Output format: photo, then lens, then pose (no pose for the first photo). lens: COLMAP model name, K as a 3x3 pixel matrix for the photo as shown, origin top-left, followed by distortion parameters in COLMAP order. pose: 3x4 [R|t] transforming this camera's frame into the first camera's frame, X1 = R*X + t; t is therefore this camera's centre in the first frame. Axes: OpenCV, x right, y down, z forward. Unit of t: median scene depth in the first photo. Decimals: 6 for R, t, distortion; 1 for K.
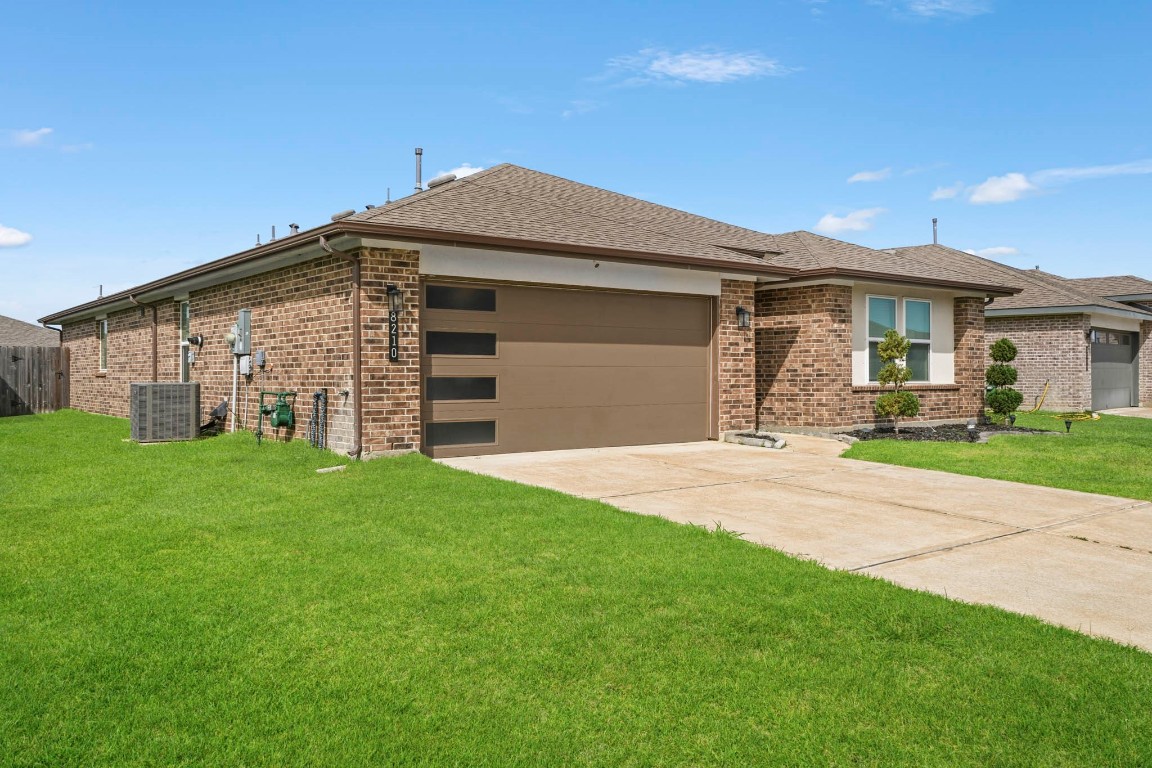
lens RADIAL K [[925.2, 0, 579.5], [0, 925.2, 369.3], [0, 0, 1]] dist [-0.013368, -0.007173]
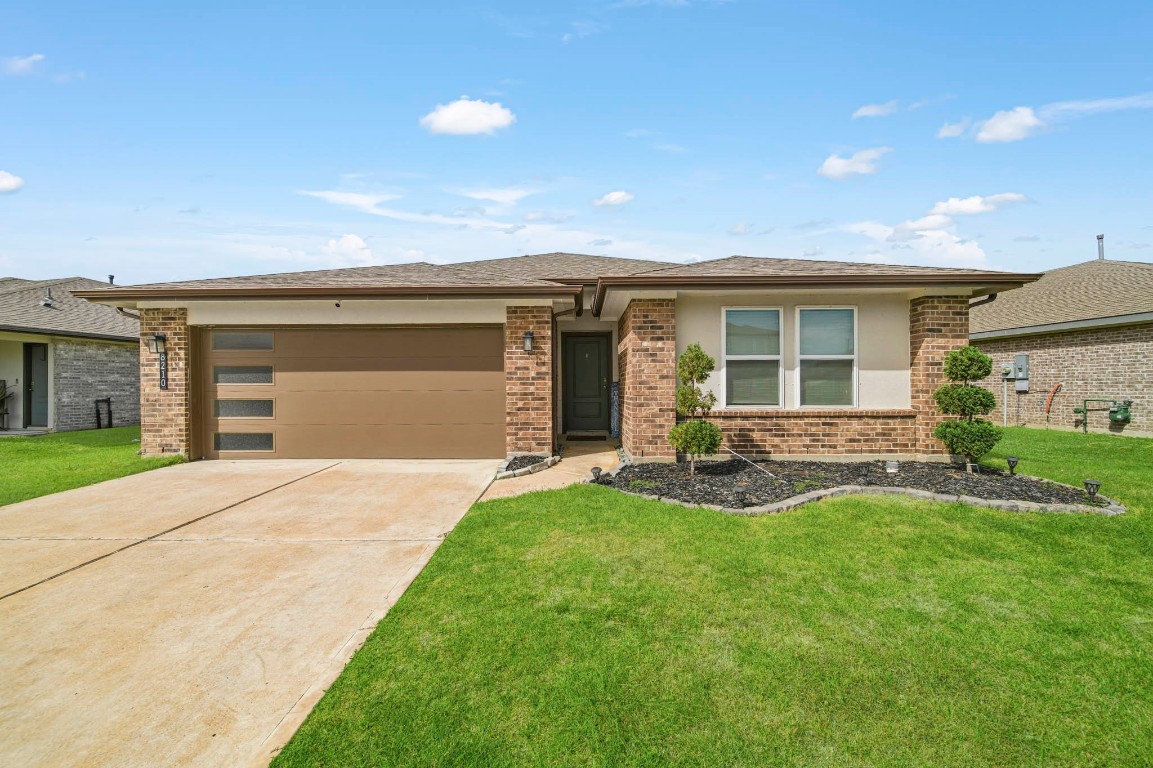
lens RADIAL K [[408.2, 0, 576.5], [0, 408.2, 384.0], [0, 0, 1]] dist [-0.001274, -0.000081]
pose [[0.779452, -0.005499, -0.626438, 0.499388], [0.005983, 0.999981, -0.001334, -0.008668], [0.626434, -0.002708, 0.779470, 0.681038]]
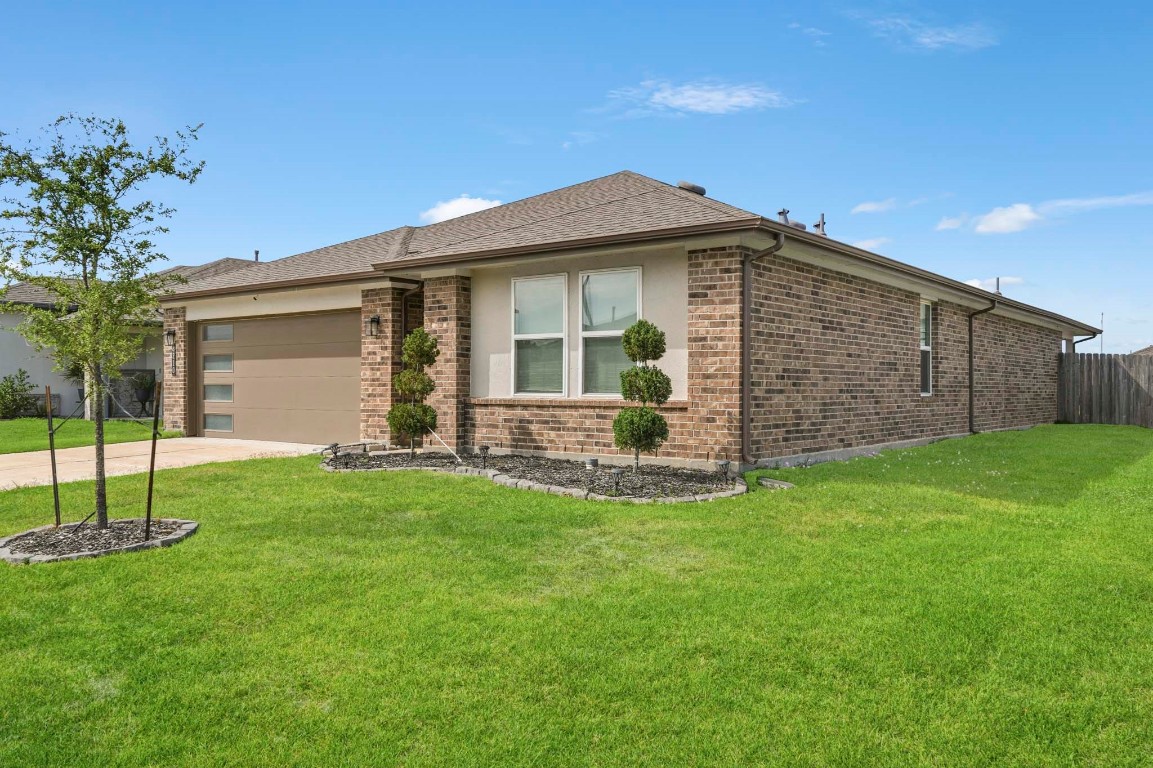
lens RADIAL K [[926.0, 0, 580.0], [0, 926.0, 369.3], [0, 0, 1]] dist [-0.013368, -0.007173]
pose [[0.250602, -0.014958, -0.967975, 1.190943], [0.003733, 0.999888, -0.014484, 0.005568], [0.968083, 0.000016, 0.250630, 0.965487]]
